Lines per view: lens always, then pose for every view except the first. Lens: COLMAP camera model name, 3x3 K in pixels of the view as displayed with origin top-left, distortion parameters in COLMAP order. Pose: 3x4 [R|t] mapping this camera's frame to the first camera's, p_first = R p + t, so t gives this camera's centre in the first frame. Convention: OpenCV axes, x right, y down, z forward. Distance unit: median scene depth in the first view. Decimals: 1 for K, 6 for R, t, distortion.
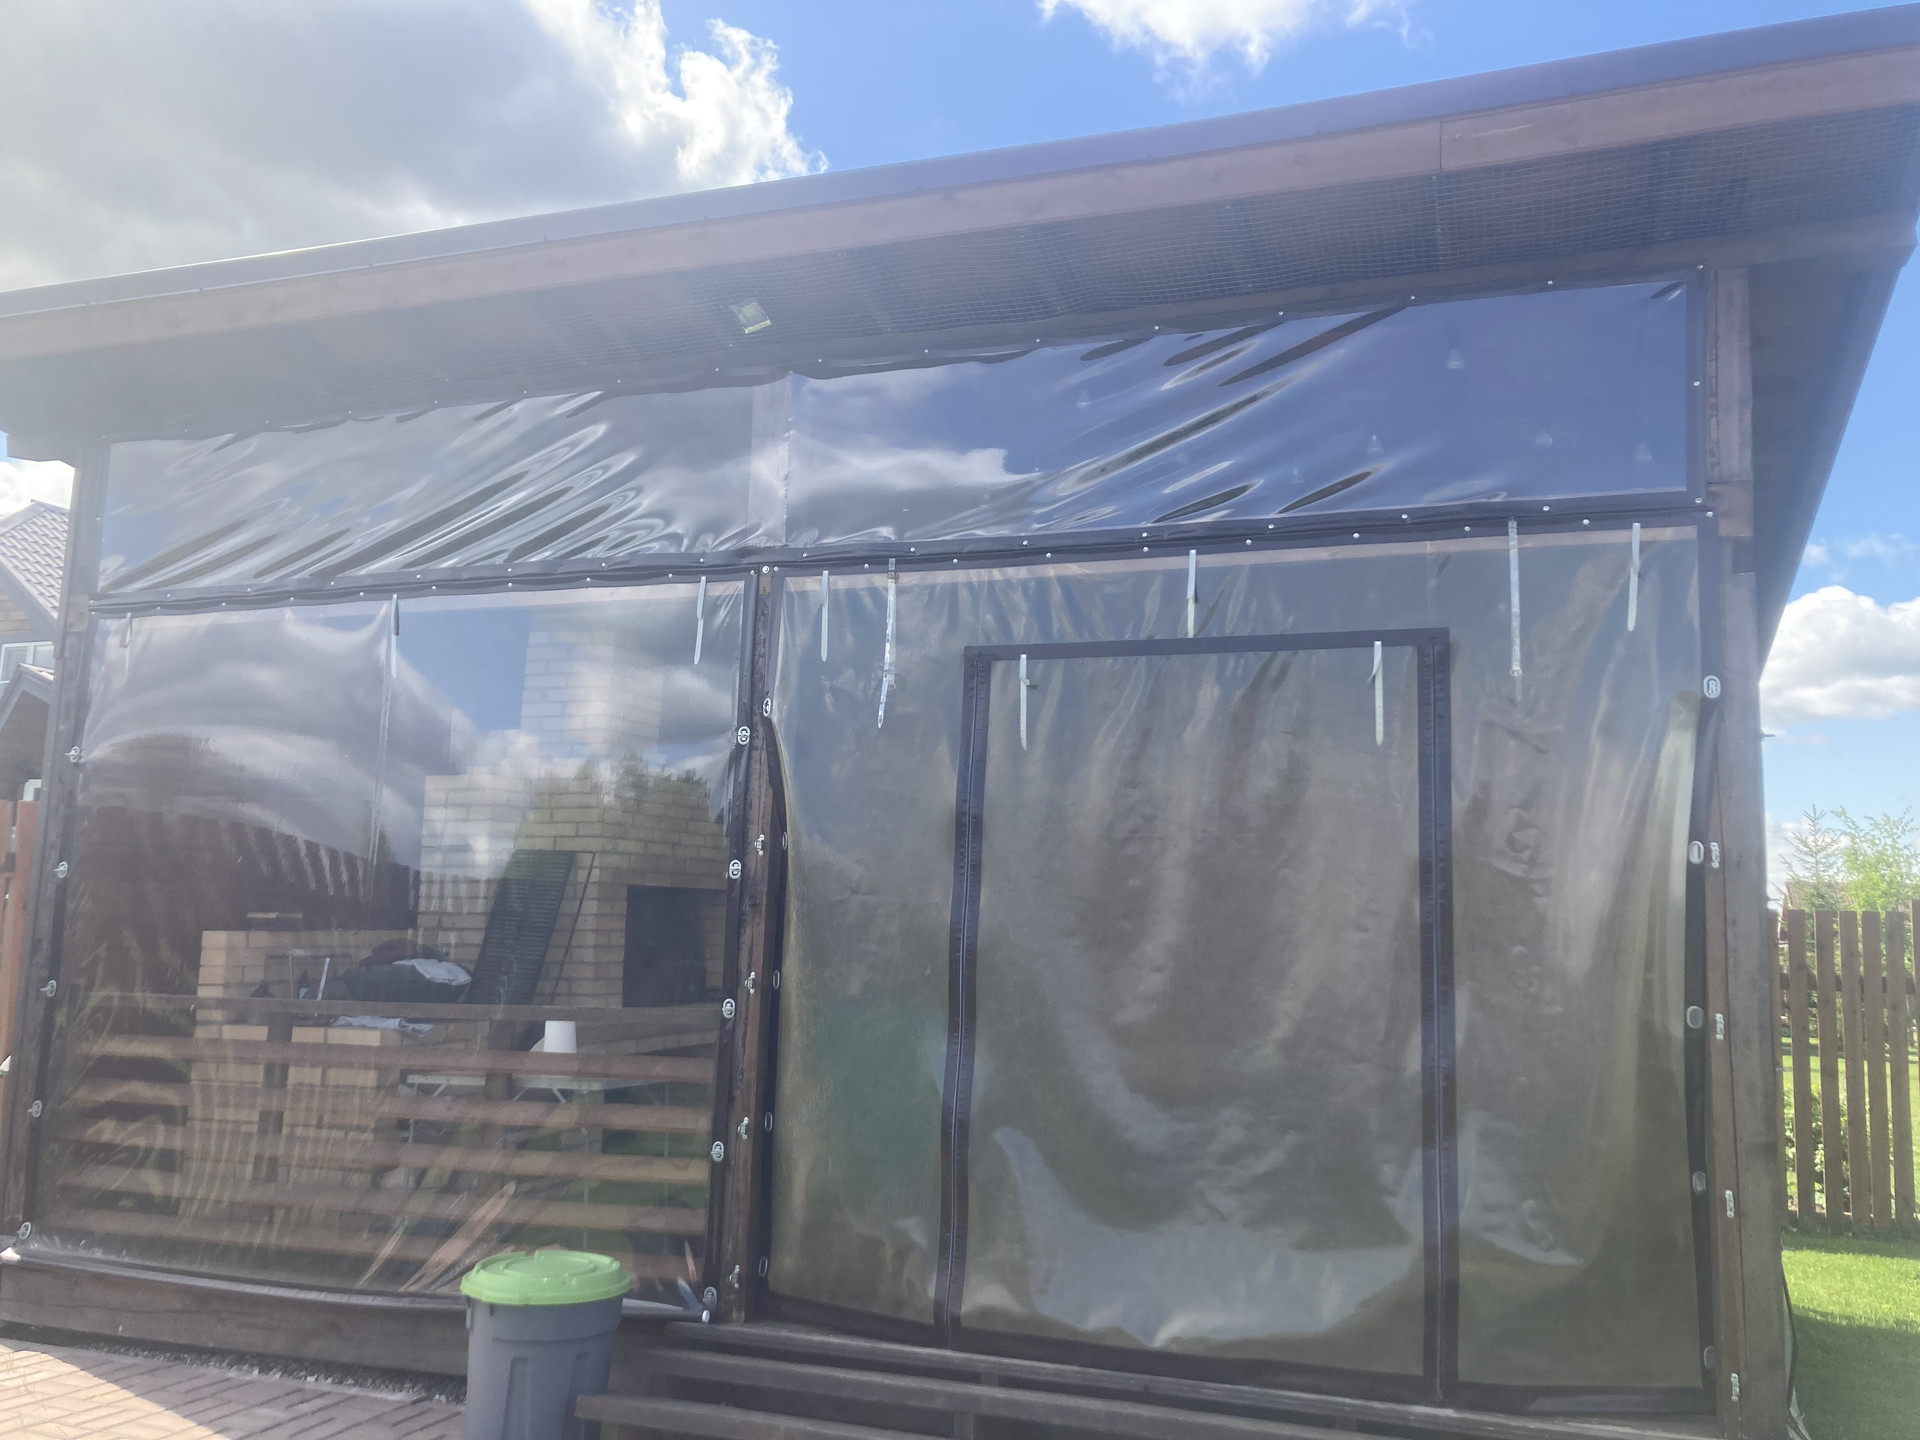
lens RADIAL K [[1597.6, 0, 960.0], [0, 1597.6, 720.0], [0, 0, 1]] dist [0.027525, 0.011504]
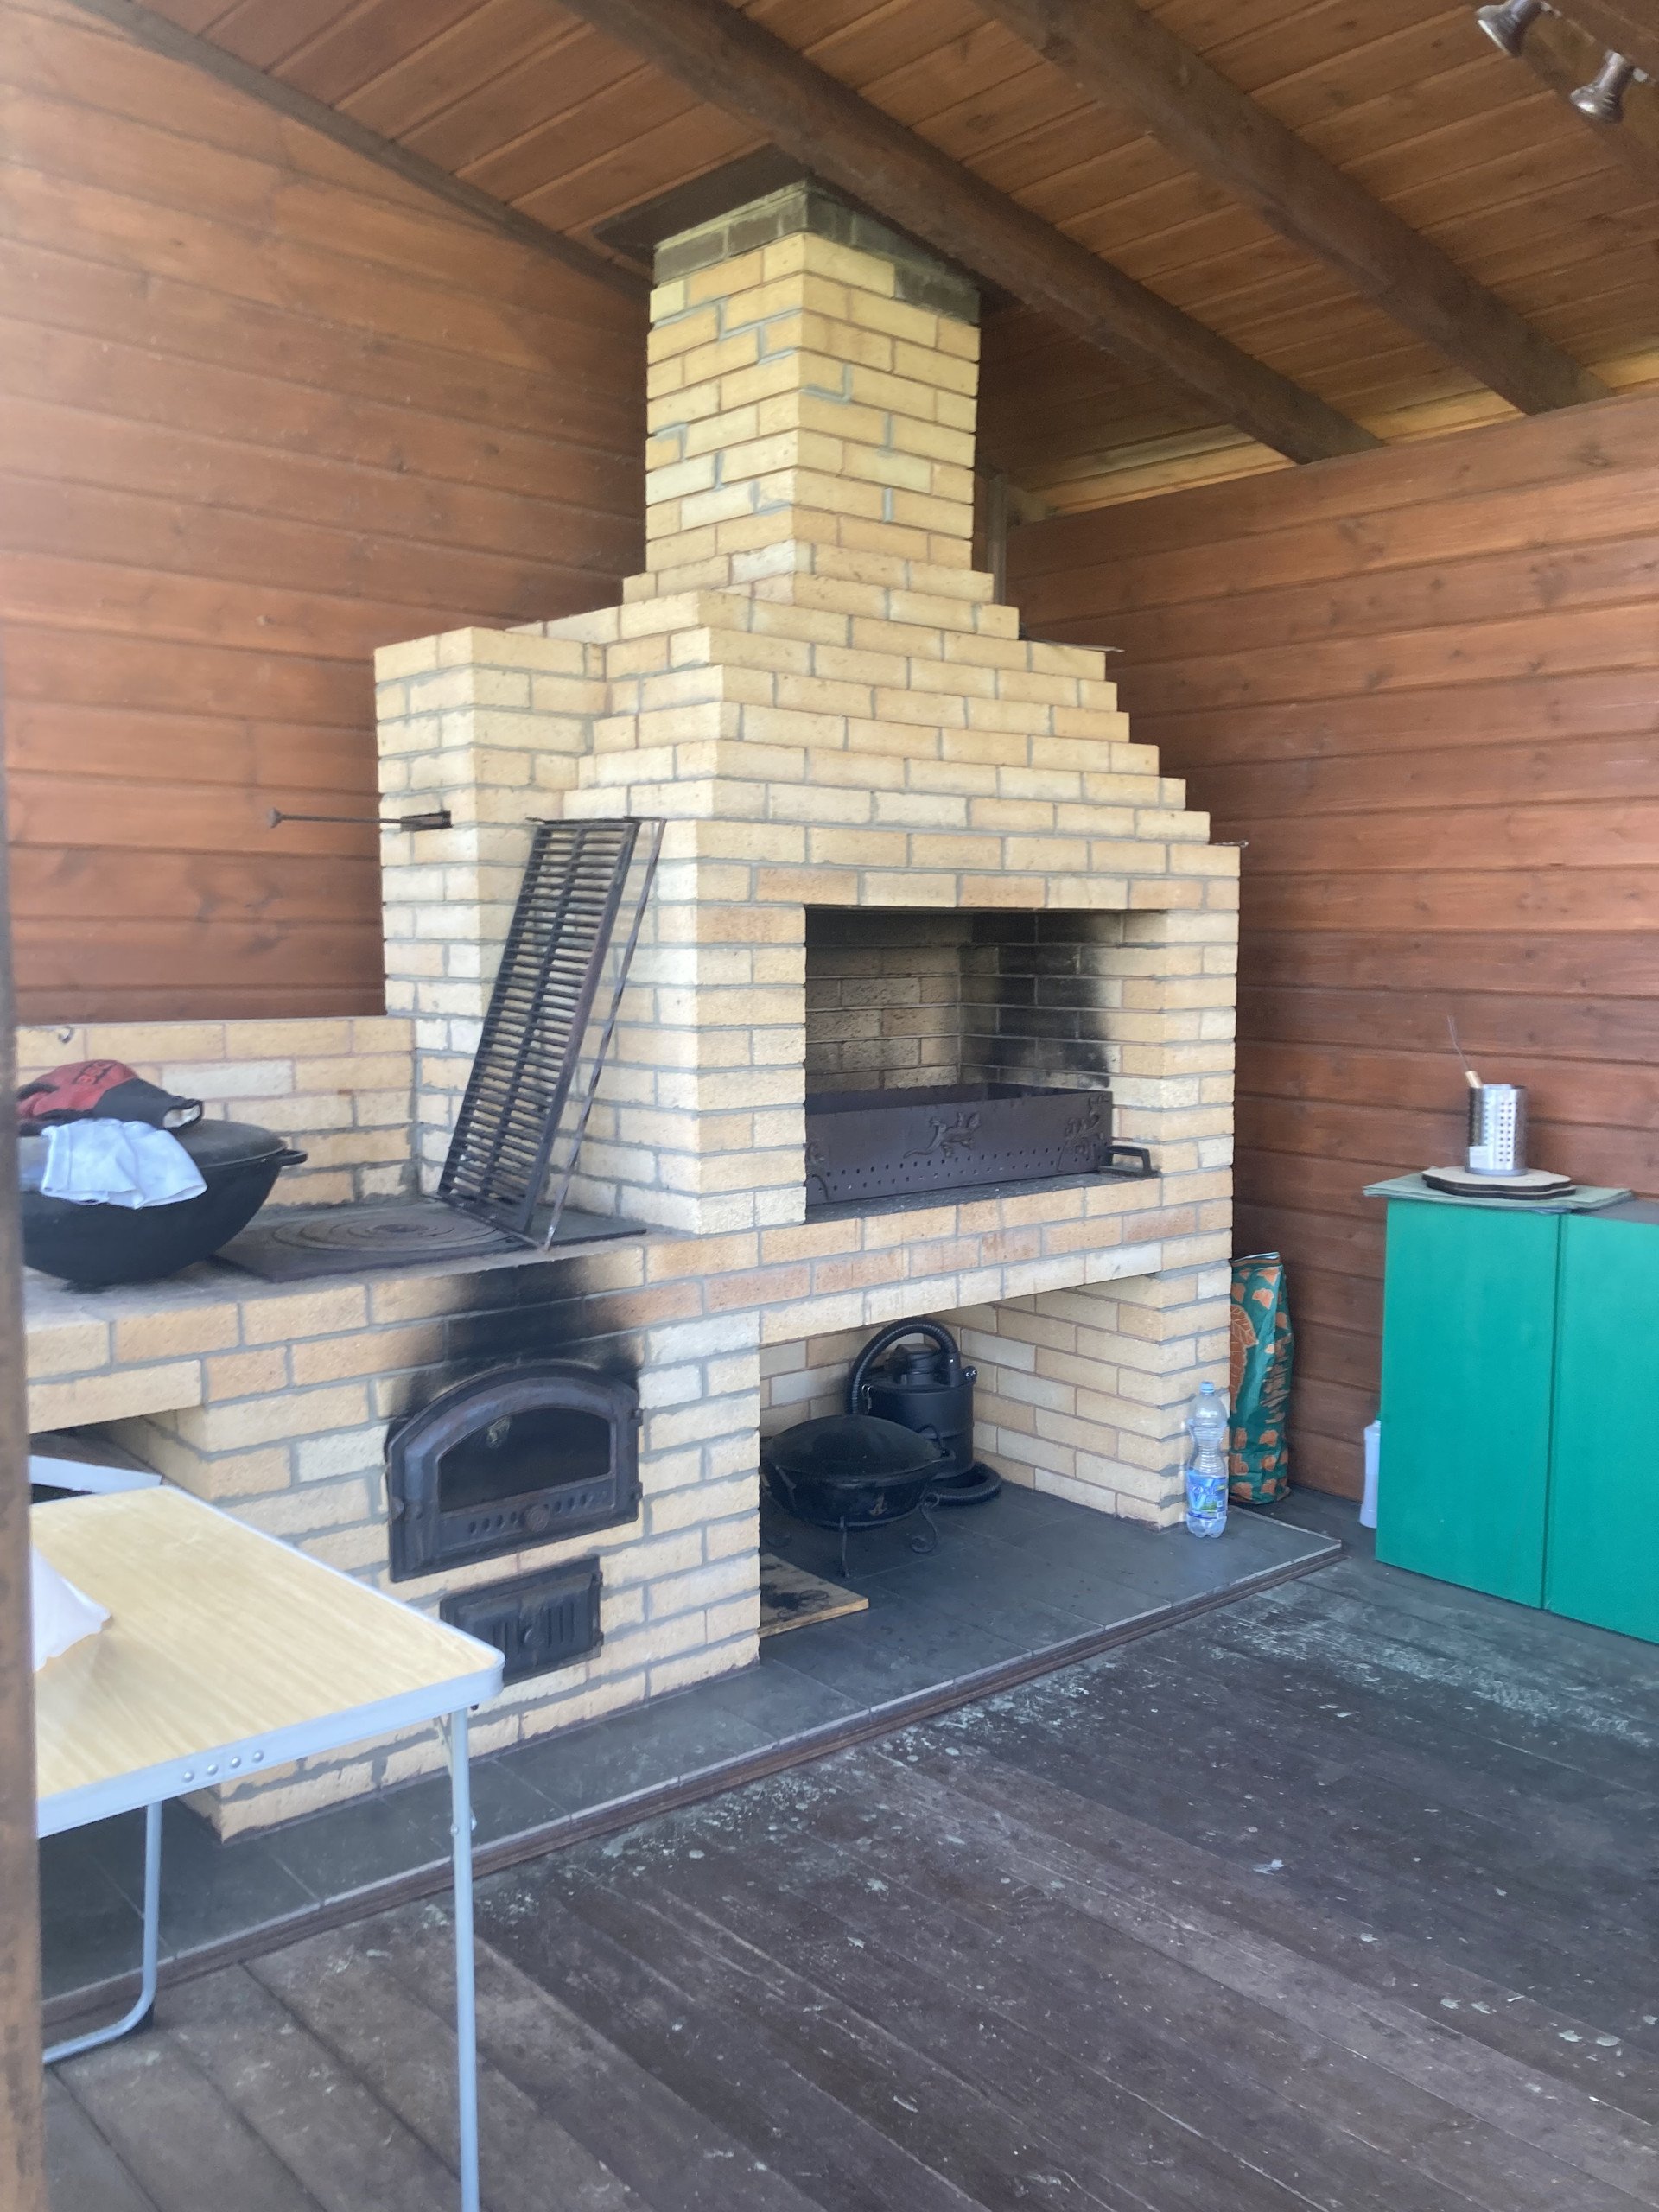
lens RADIAL K [[1840.5, 0, 829.5], [0, 1840.5, 1106.0], [0, 0, 1]] dist [0.027525, 0.011504]
pose [[0.876380, 0.036589, -0.480229, 0.008486], [0.070198, 0.976757, 0.202527, 0.062153], [0.476477, -0.211202, 0.853442, 0.624919]]
